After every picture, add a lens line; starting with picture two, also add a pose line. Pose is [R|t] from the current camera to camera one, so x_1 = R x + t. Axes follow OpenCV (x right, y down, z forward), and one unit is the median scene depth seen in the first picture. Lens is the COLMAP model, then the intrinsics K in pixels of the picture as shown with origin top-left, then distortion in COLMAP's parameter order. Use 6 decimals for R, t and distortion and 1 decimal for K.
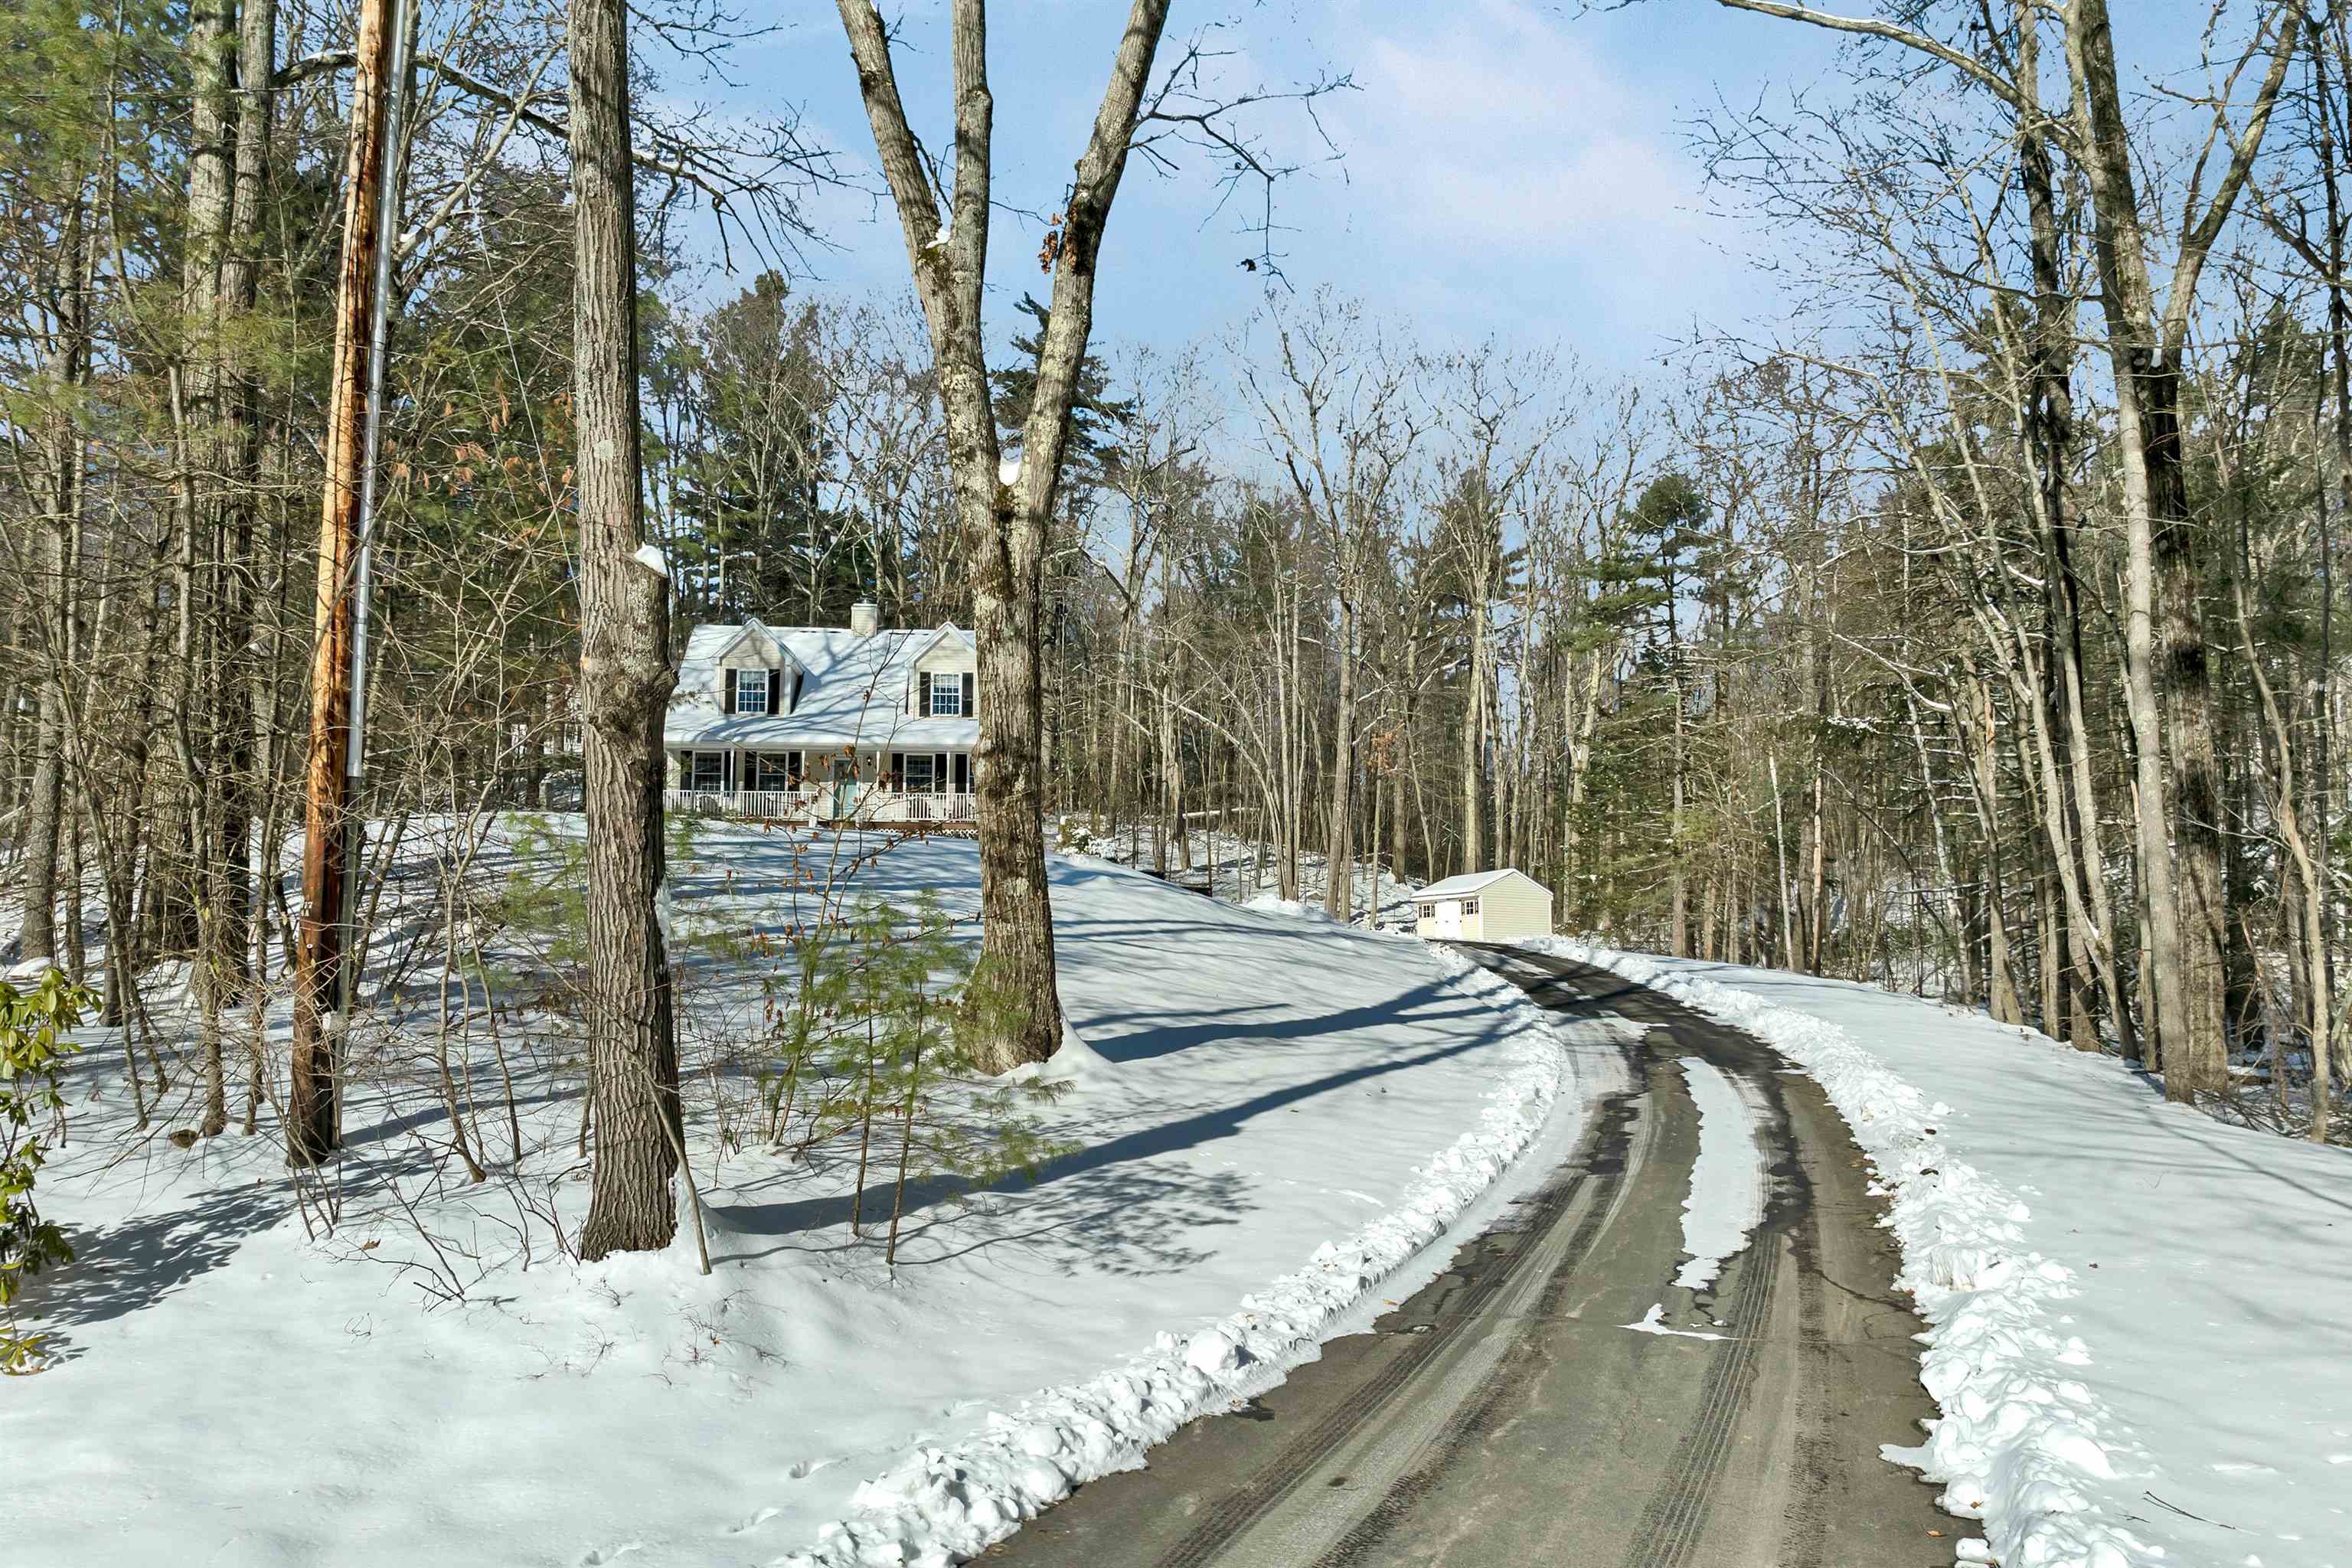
lens RADIAL K [[1692.9, 0, 1176.7], [0, 1692.9, 864.9], [0, 0, 1]] dist [-0.033657, 0.002485]
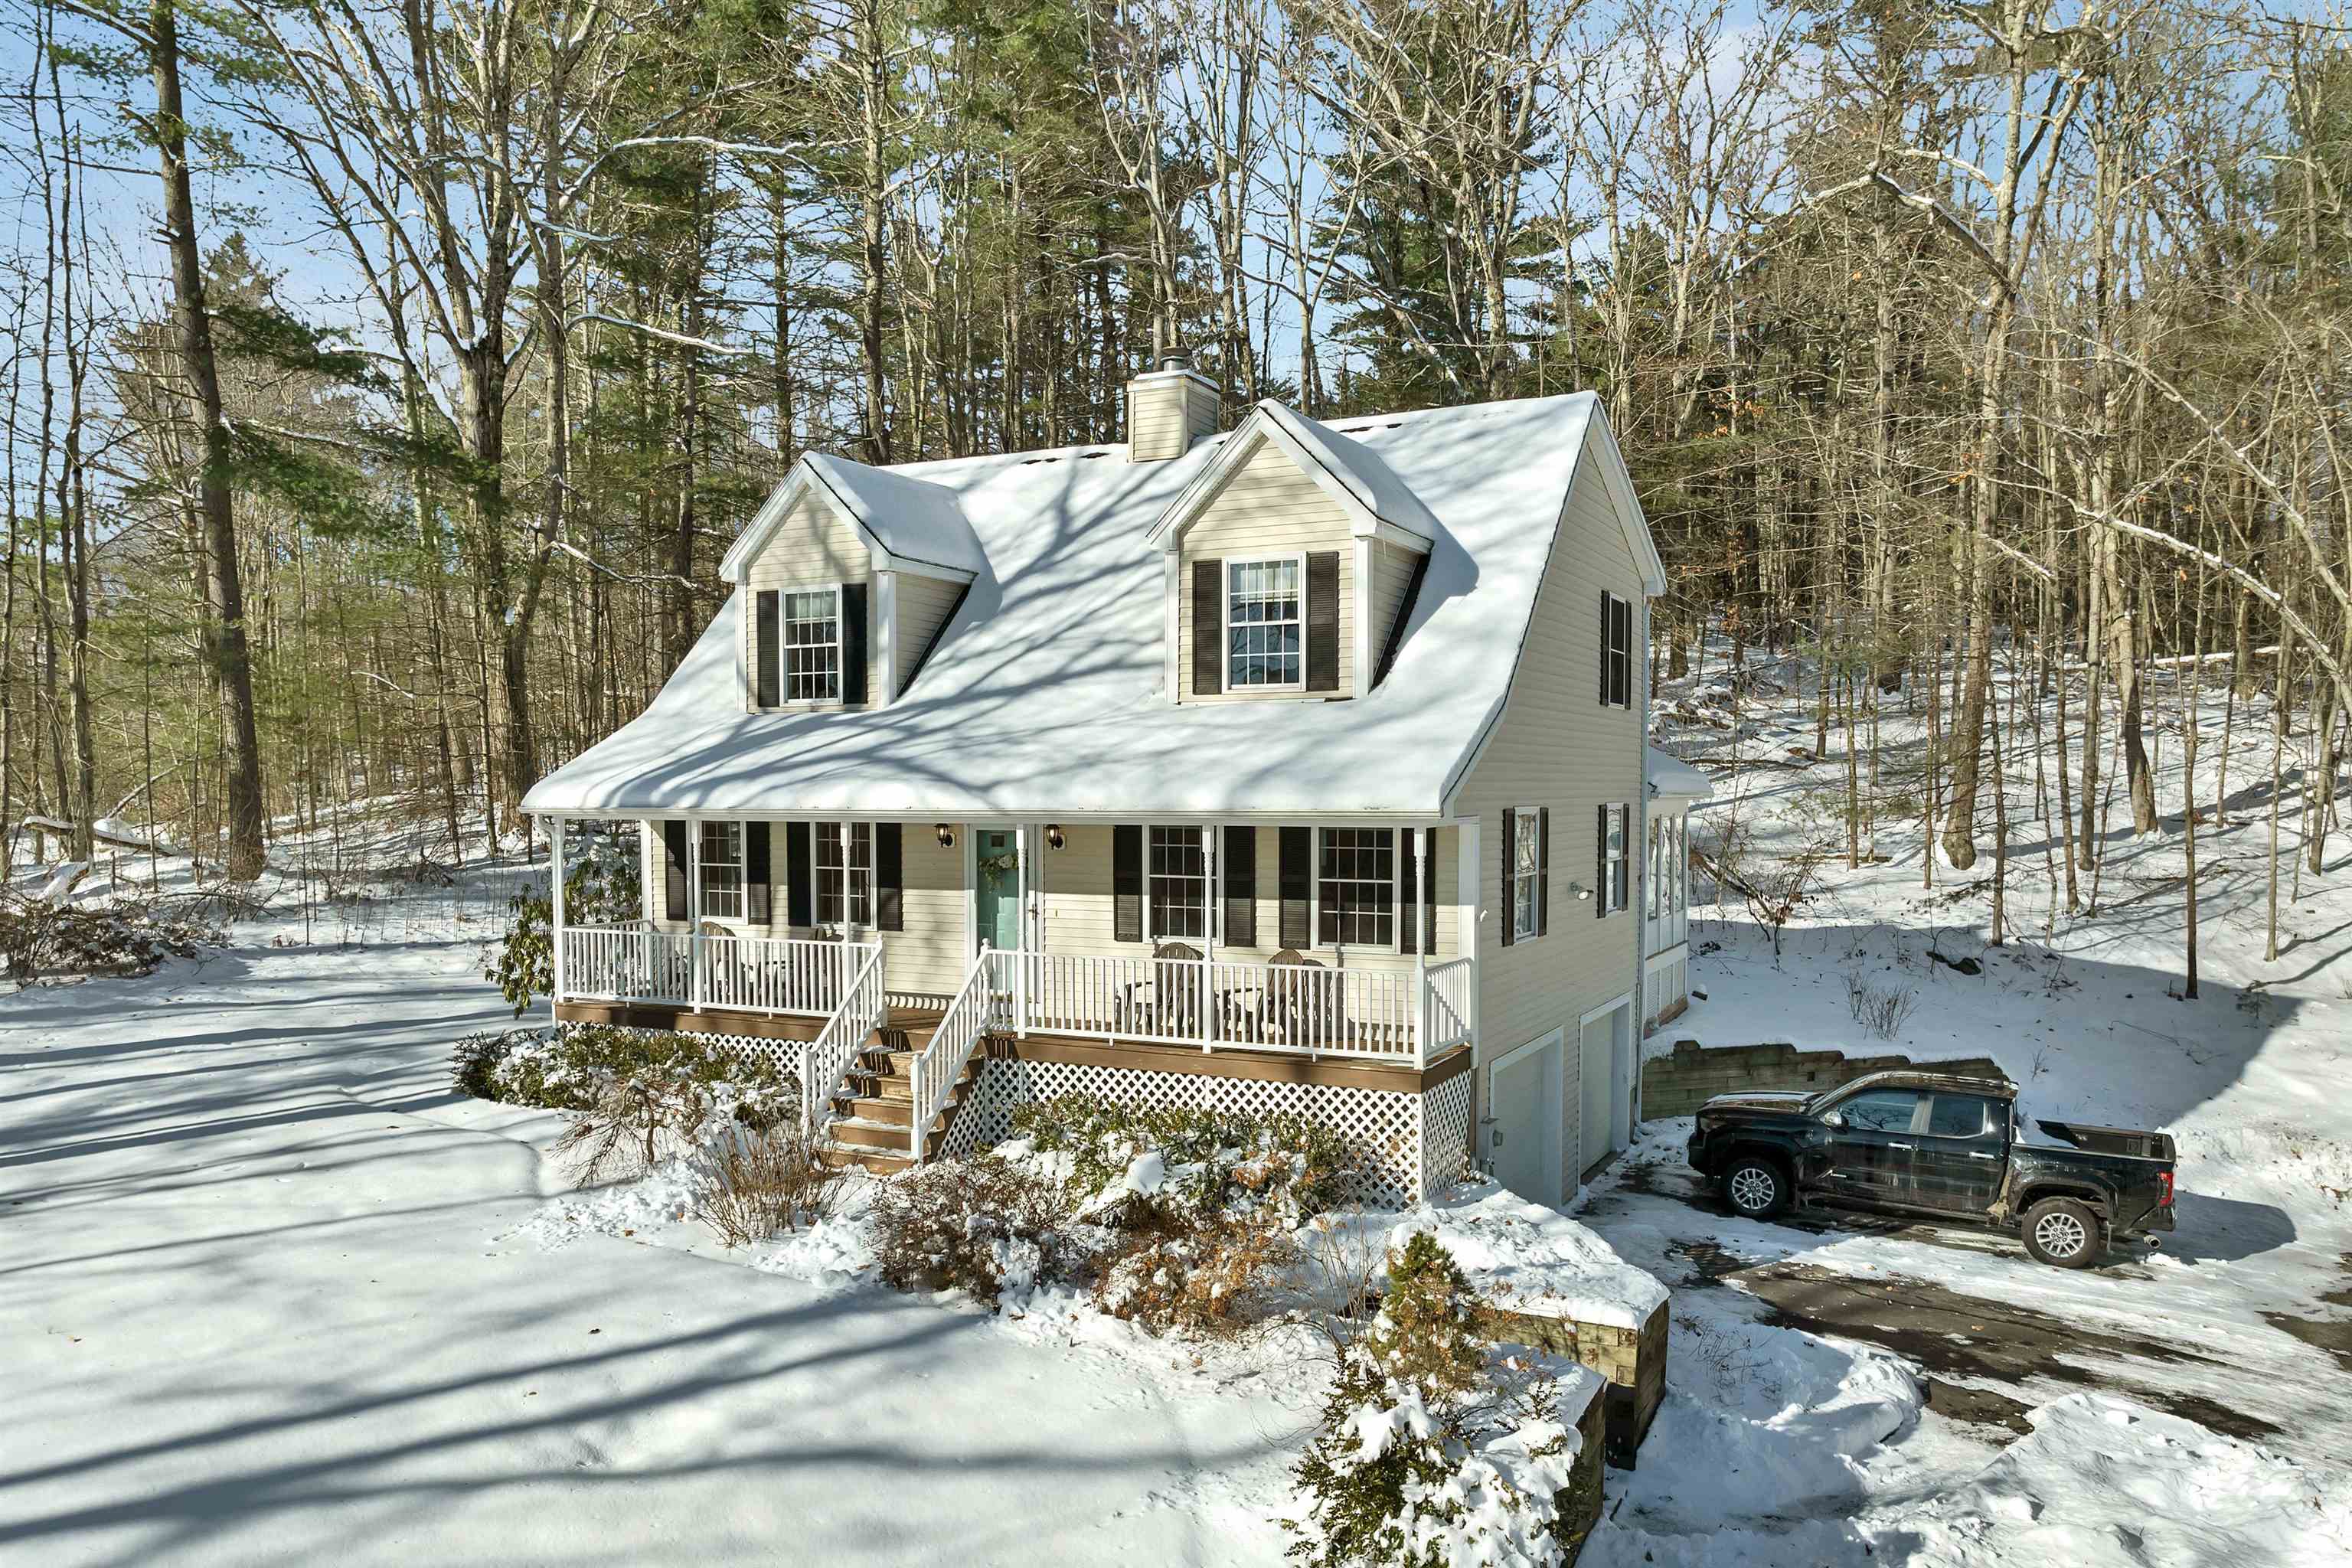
lens RADIAL K [[1692.9, 0, 1176.7], [0, 1692.9, 864.9], [0, 0, 1]] dist [-0.033657, 0.002485]
pose [[0.858744, 0.018124, -0.512085, 0.021792], [0.050561, 0.991500, 0.119879, -0.094478], [0.509905, -0.128837, 0.850528, 0.700618]]
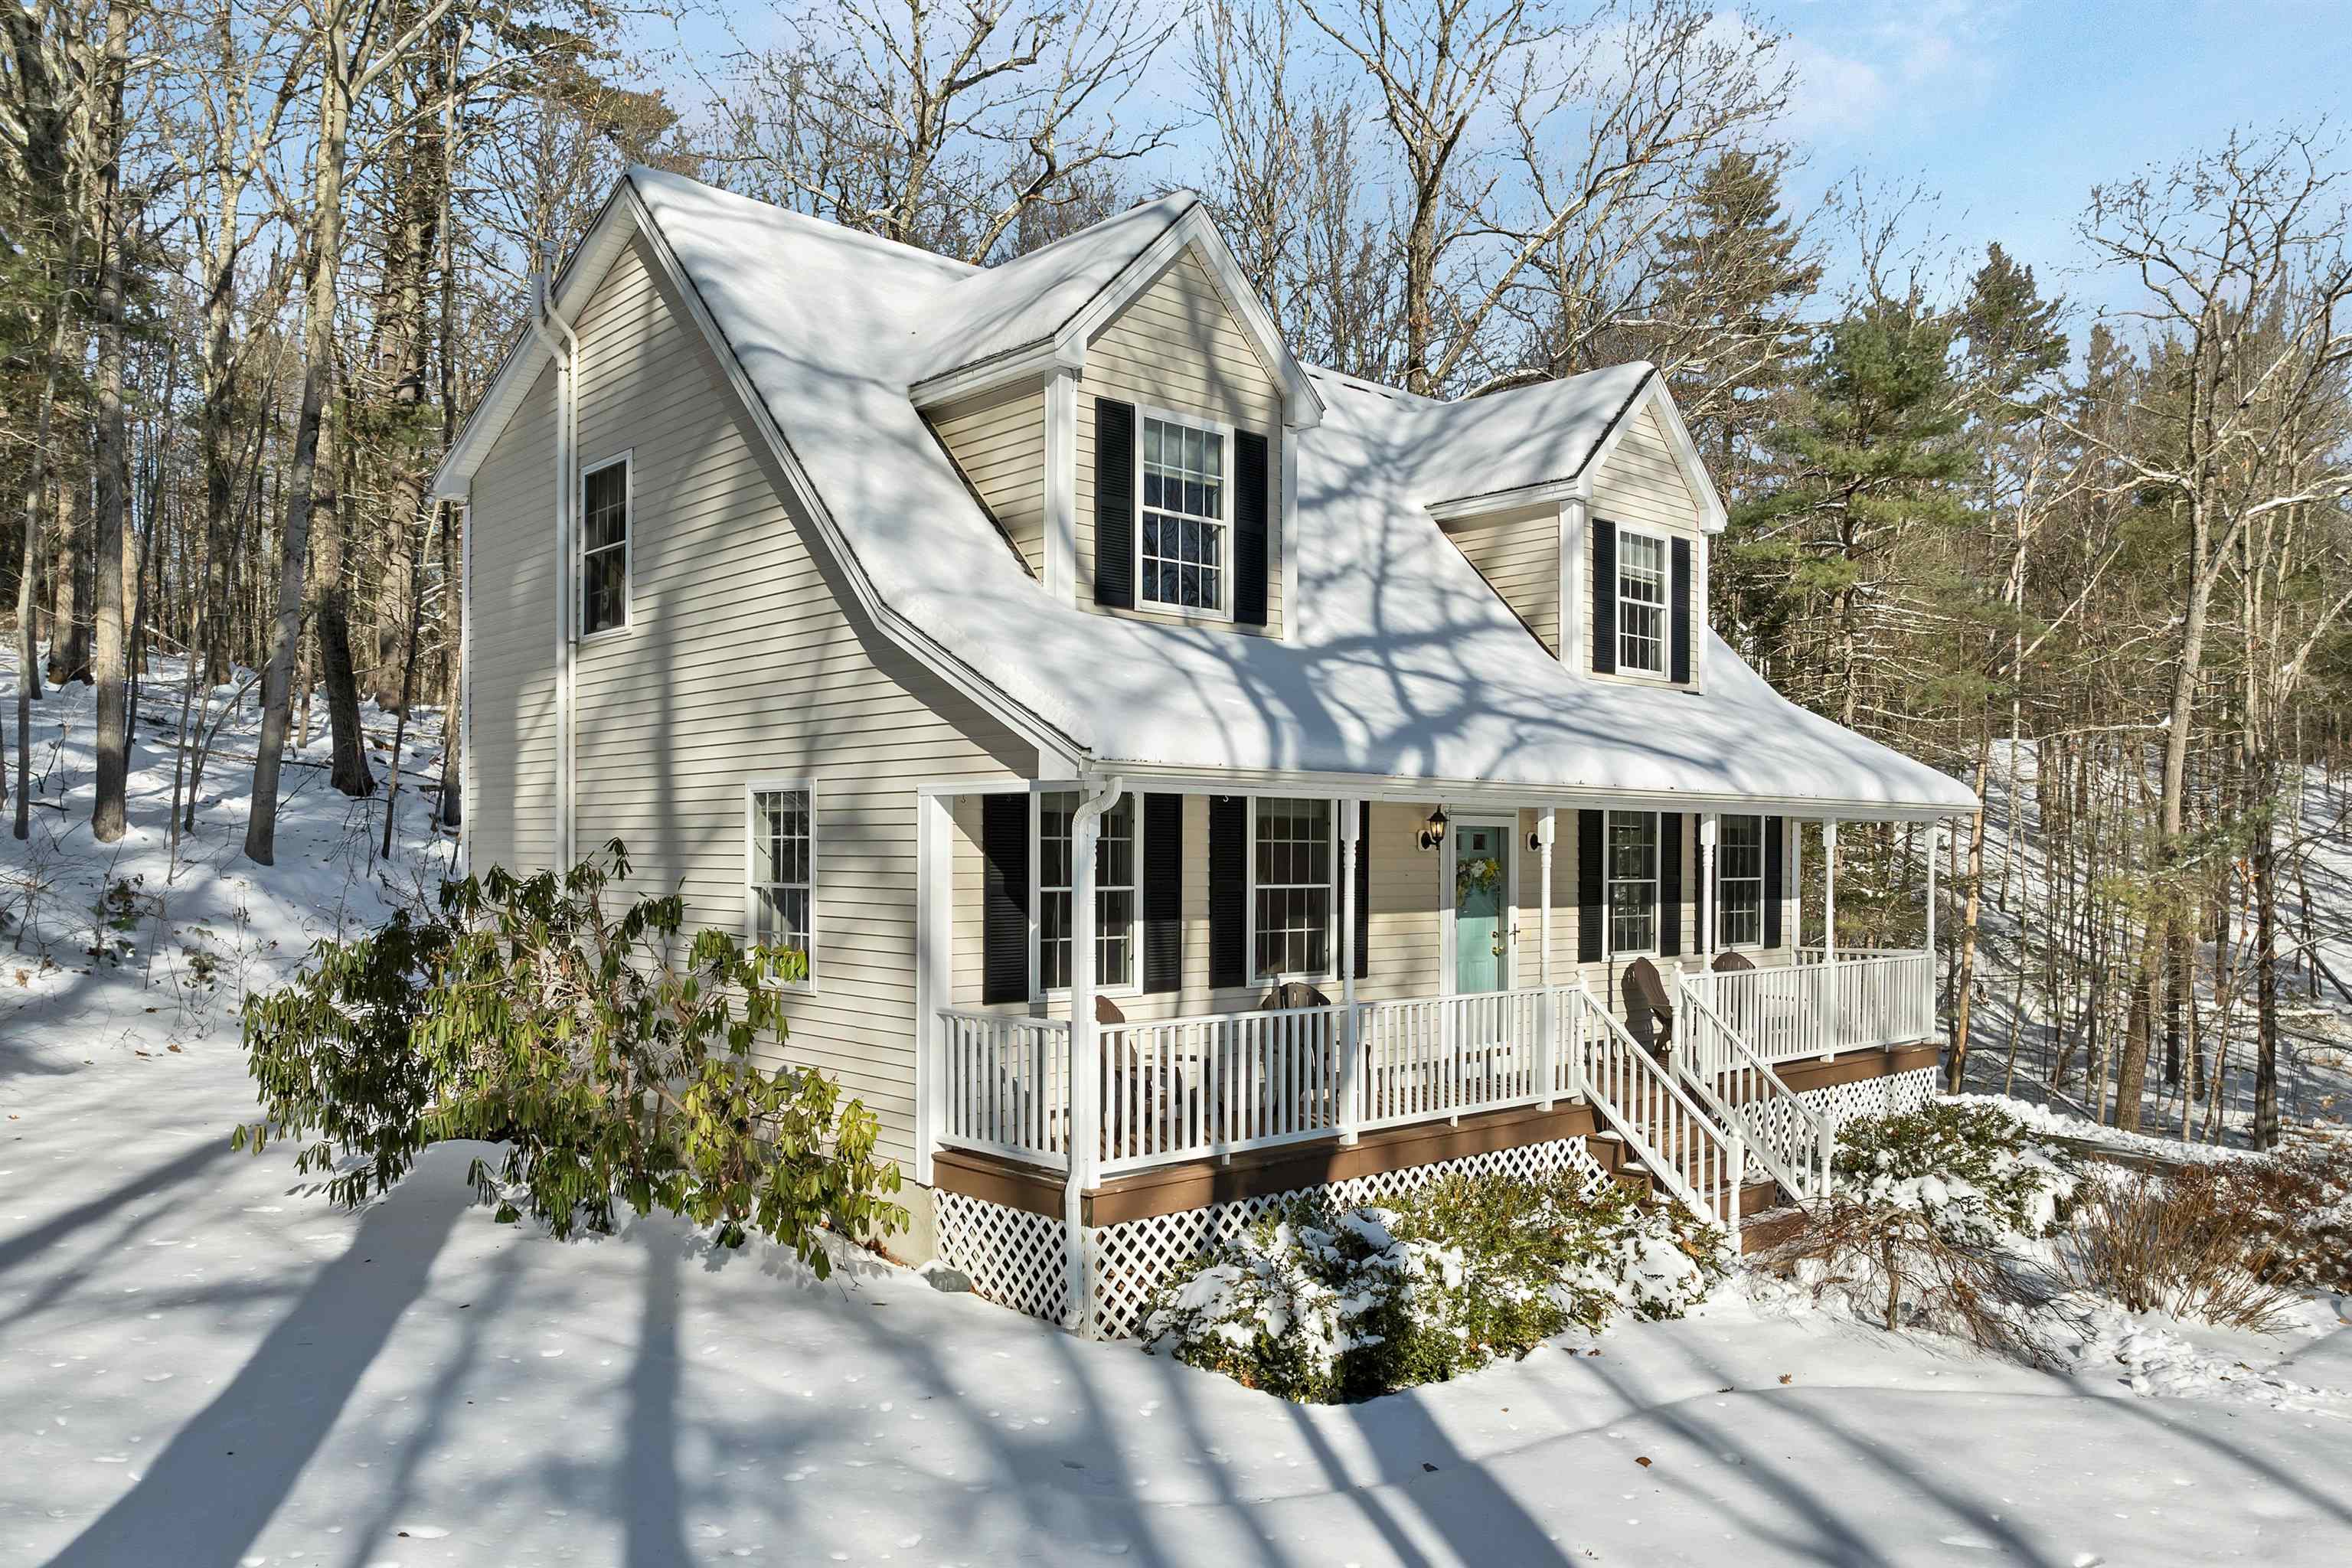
lens RADIAL K [[1692.9, 0, 1176.7], [0, 1692.9, 864.9], [0, 0, 1]] dist [-0.033657, 0.002485]
pose [[0.781866, -0.005174, 0.623425, -0.394729], [-0.051726, 0.995980, 0.073138, -0.071522], [-0.621297, -0.089431, 0.778455, 0.811171]]
